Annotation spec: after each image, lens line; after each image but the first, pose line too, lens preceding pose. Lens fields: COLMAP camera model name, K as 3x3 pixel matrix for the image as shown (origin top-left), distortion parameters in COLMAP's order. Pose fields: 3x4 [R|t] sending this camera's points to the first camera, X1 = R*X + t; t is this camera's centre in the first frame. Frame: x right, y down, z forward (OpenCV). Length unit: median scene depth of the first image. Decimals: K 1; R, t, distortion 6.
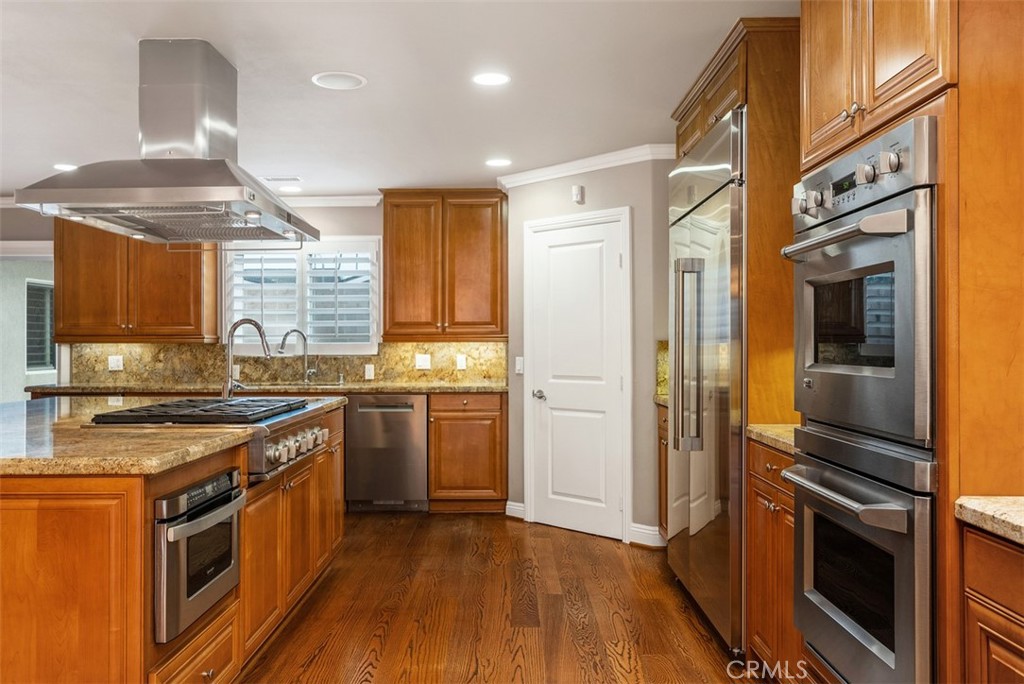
lens RADIAL K [[826.4, 0, 513.9], [0, 826.4, 334.1], [0, 0, 1]] dist [-0.013129, 0.003578]
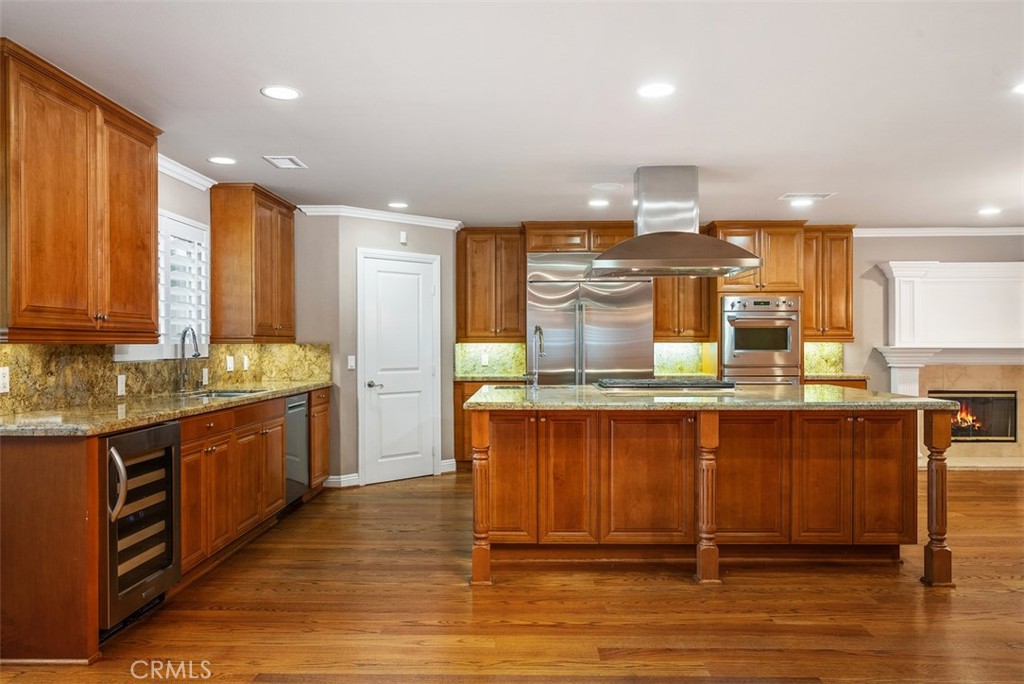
lens RADIAL K [[733.6, 0, 512.0], [0, 733.6, 342.0], [0, 0, 1]] dist [-0.004531, -0.002192]
pose [[0.021154, 0.004768, 0.999765, -0.959507], [-0.011102, 0.999928, -0.004534, 0.008318], [-0.999715, -0.011003, 0.021205, 0.652803]]
